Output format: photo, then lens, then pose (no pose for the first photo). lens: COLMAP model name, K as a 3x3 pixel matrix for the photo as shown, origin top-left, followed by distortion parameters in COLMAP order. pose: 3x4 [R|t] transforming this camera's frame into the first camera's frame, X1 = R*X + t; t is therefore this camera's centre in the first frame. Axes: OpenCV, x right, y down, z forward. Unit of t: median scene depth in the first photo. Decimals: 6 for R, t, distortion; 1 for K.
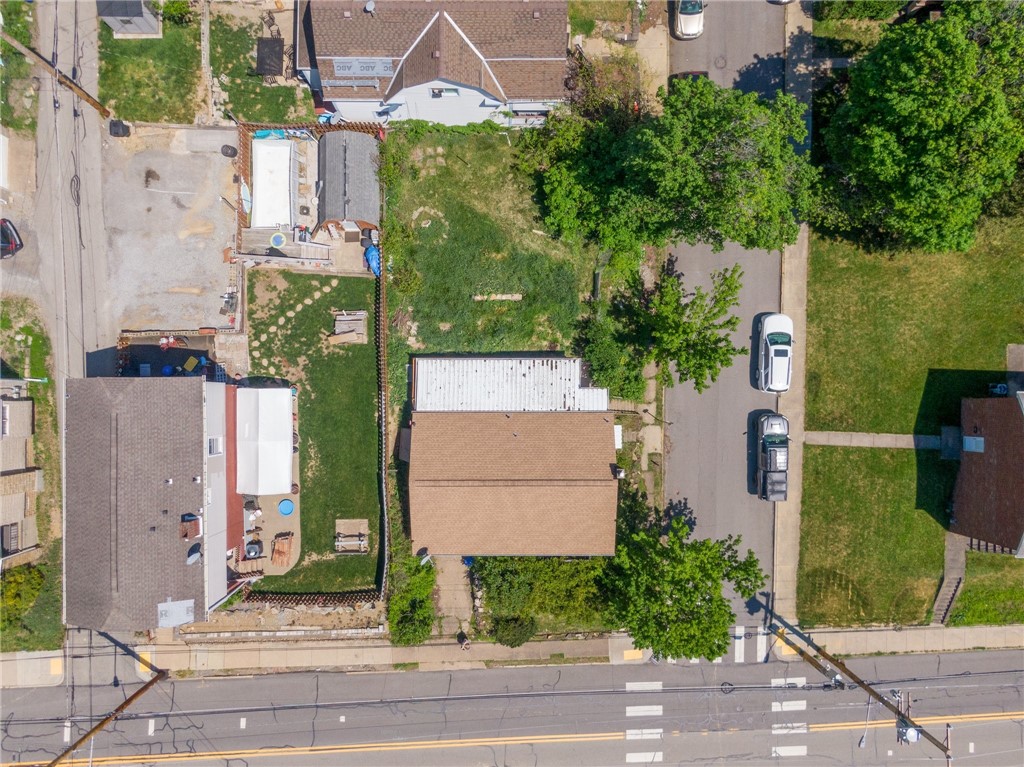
lens RADIAL K [[717.9, 0, 509.3], [0, 717.9, 385.5], [0, 0, 1]] dist [0.010869, 0.001762]
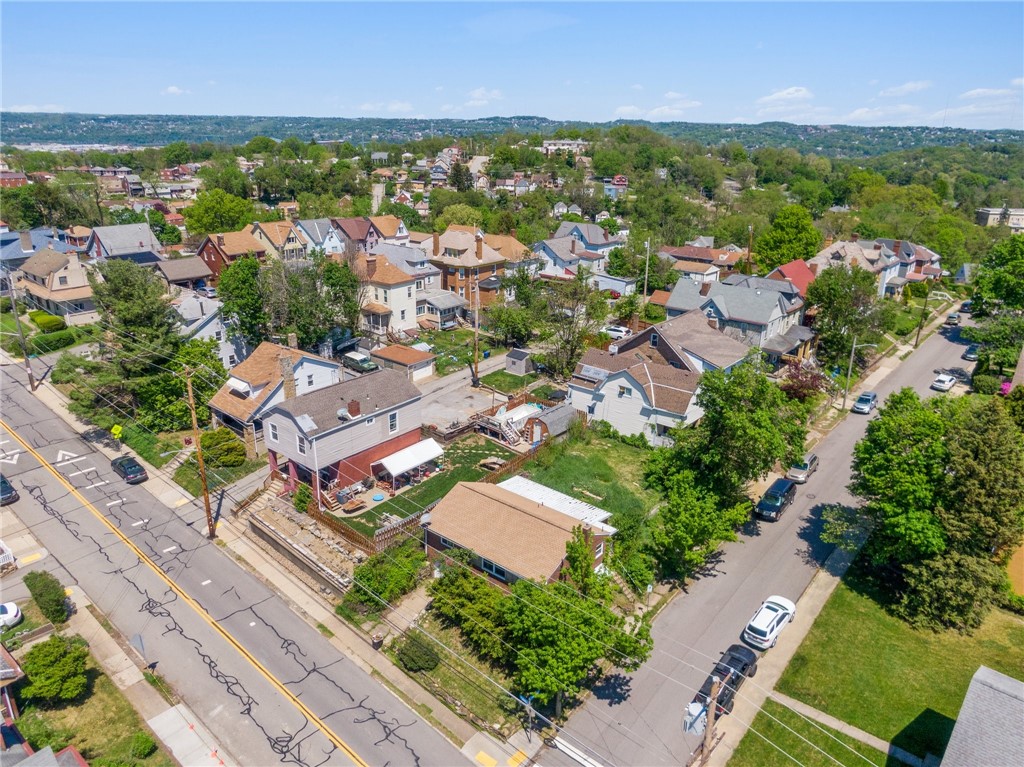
lens RADIAL K [[717.9, 0, 514.2], [0, 717.9, 383.8], [0, 0, 1]] dist [0.010869, 0.001762]
pose [[0.768278, 0.222754, -0.600108, 0.638438], [-0.640053, 0.280530, -0.715287, 0.873650], [0.009016, 0.933640, 0.358099, 0.266121]]
